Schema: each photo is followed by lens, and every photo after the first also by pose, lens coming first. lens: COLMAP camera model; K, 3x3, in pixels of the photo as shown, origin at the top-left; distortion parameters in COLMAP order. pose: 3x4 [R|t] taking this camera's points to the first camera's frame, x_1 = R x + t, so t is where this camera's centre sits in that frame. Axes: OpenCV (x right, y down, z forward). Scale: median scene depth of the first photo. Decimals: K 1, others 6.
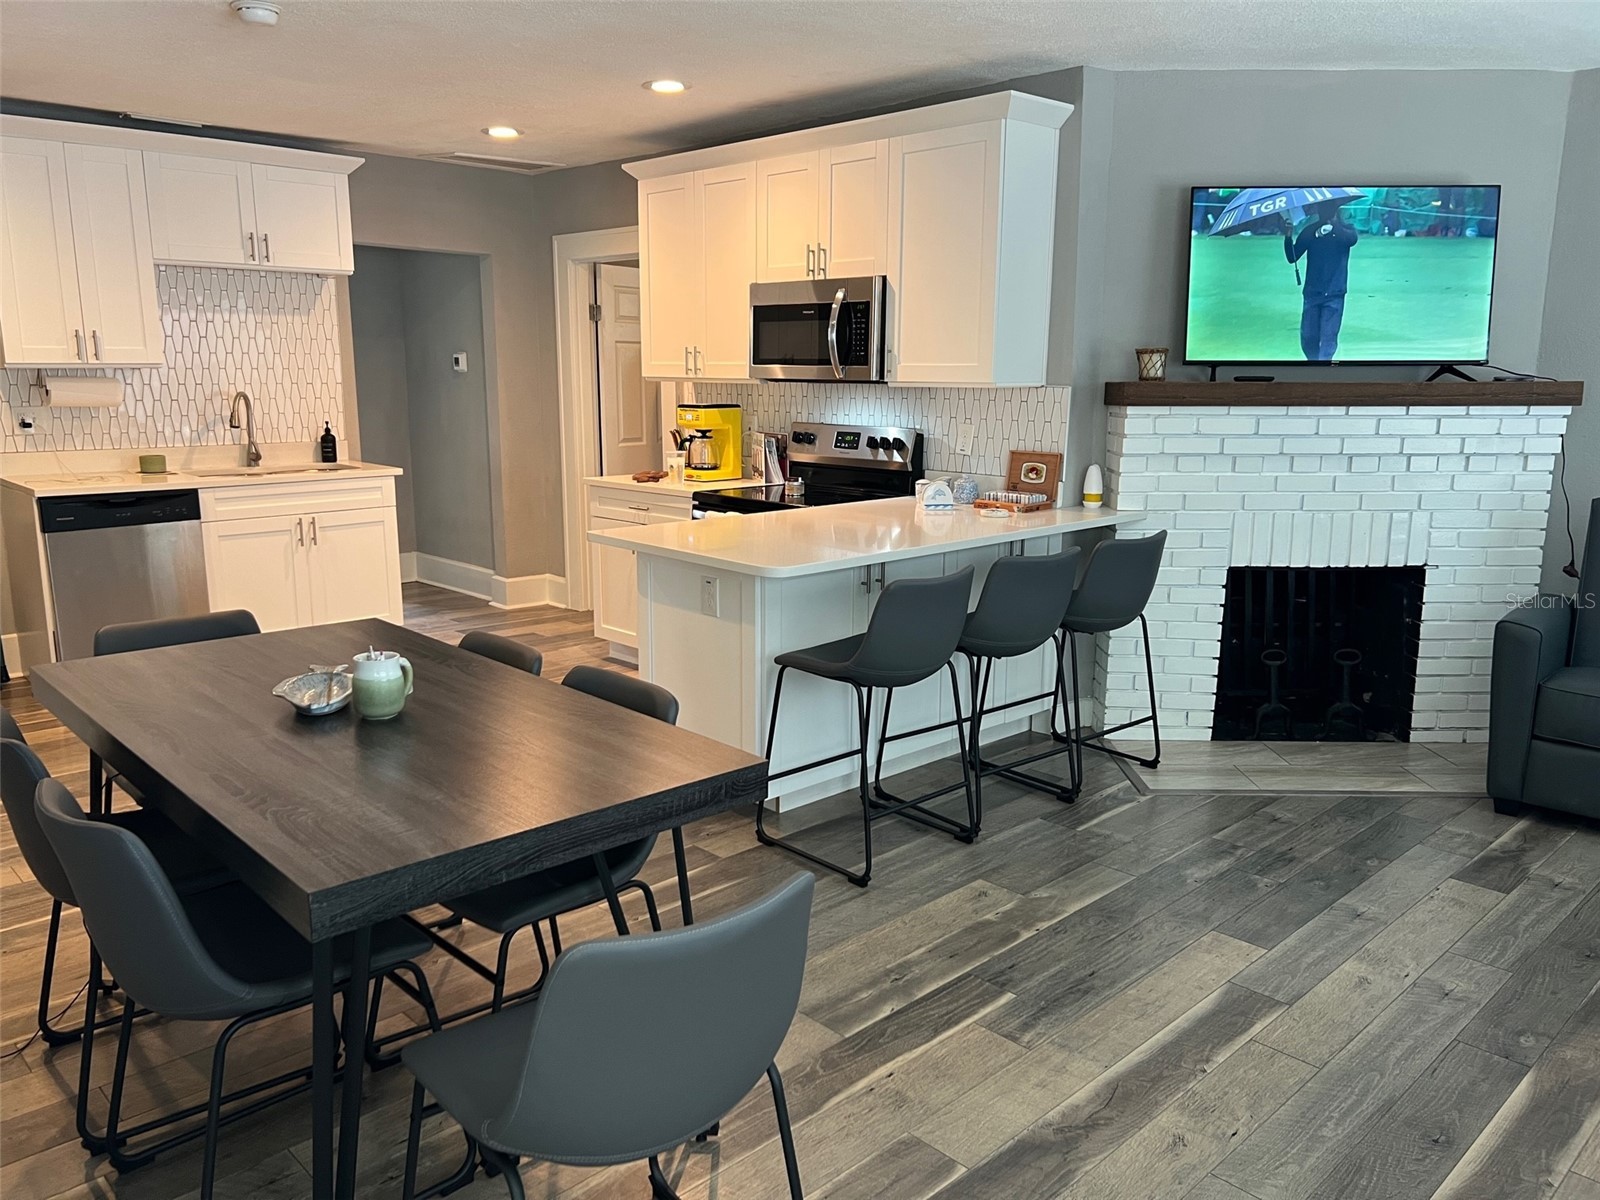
lens RADIAL K [[1205.9, 0, 786.5], [0, 1205.9, 595.6], [0, 0, 1]] dist [0.049247, -0.059618]
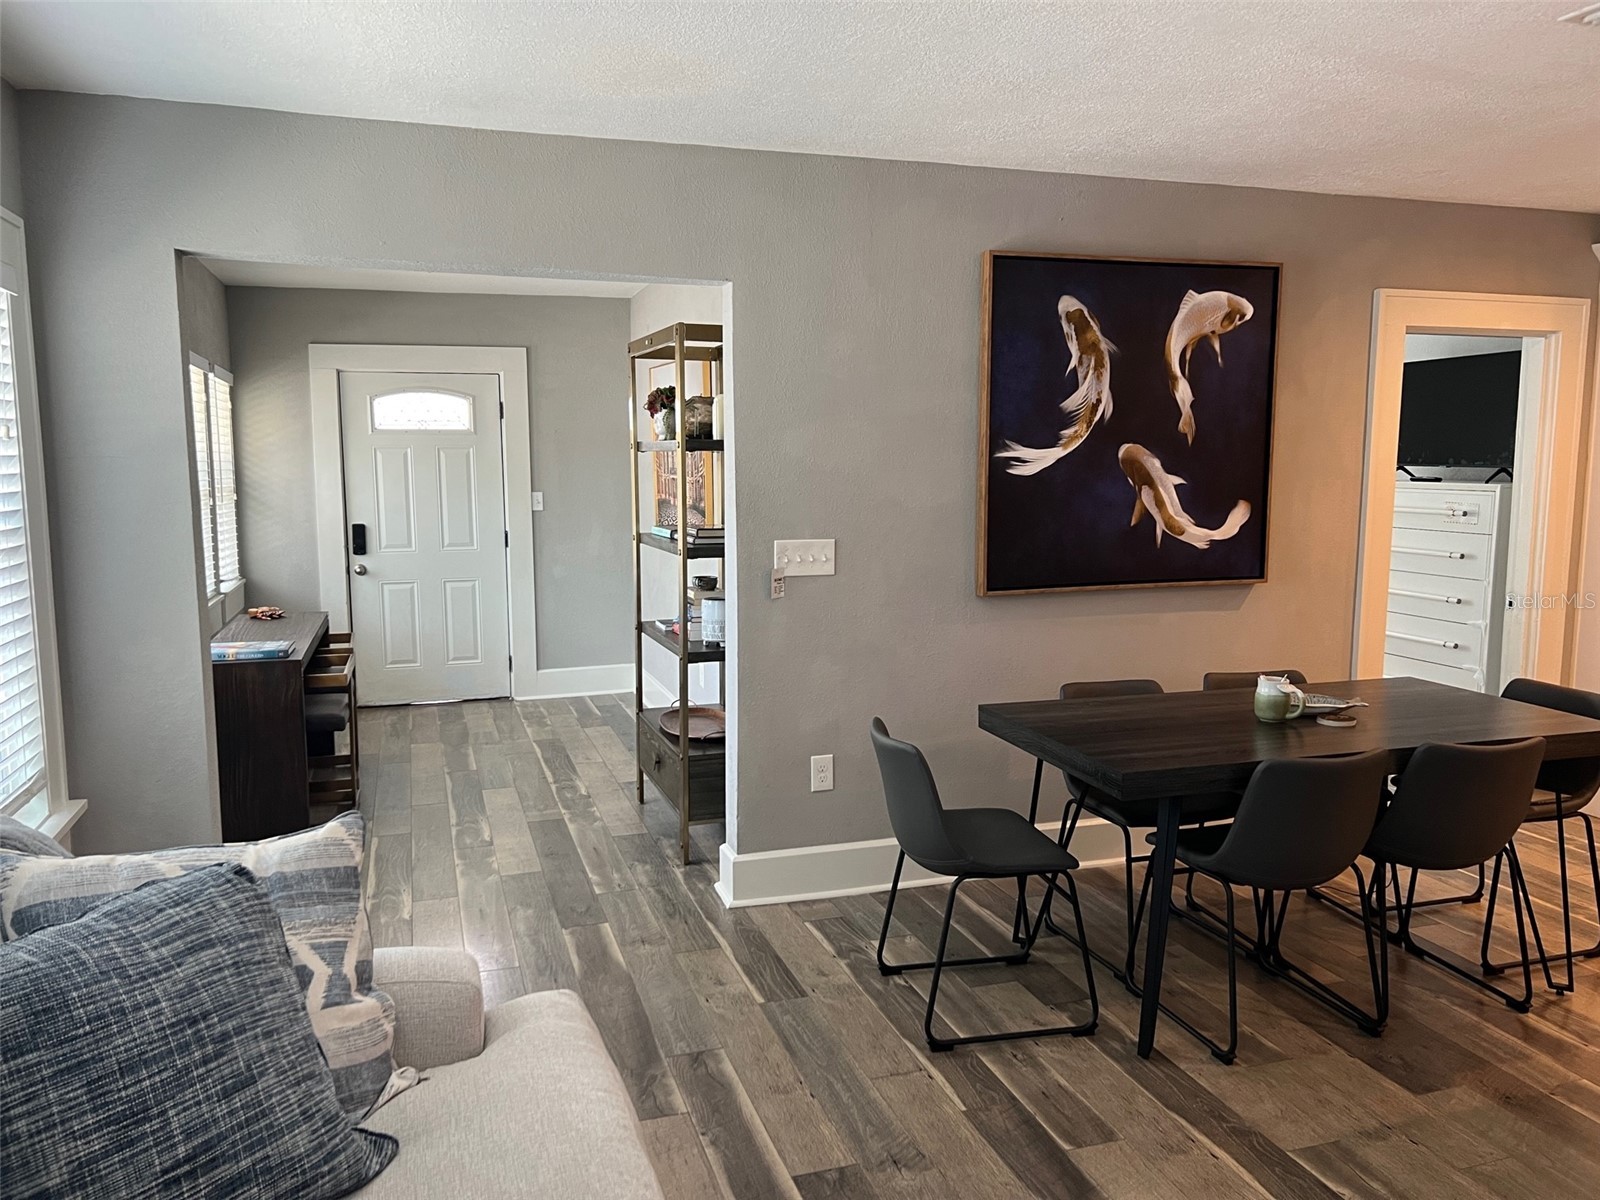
lens RADIAL K [[1205.9, 0, 803.1], [0, 1205.9, 602.5], [0, 0, 1]] dist [0.049247, -0.059618]
pose [[-0.430230, 0.106995, -0.896356, 0.638326], [-0.172445, 0.964924, 0.197949, -0.122075], [0.886095, 0.239736, -0.396688, 0.554763]]
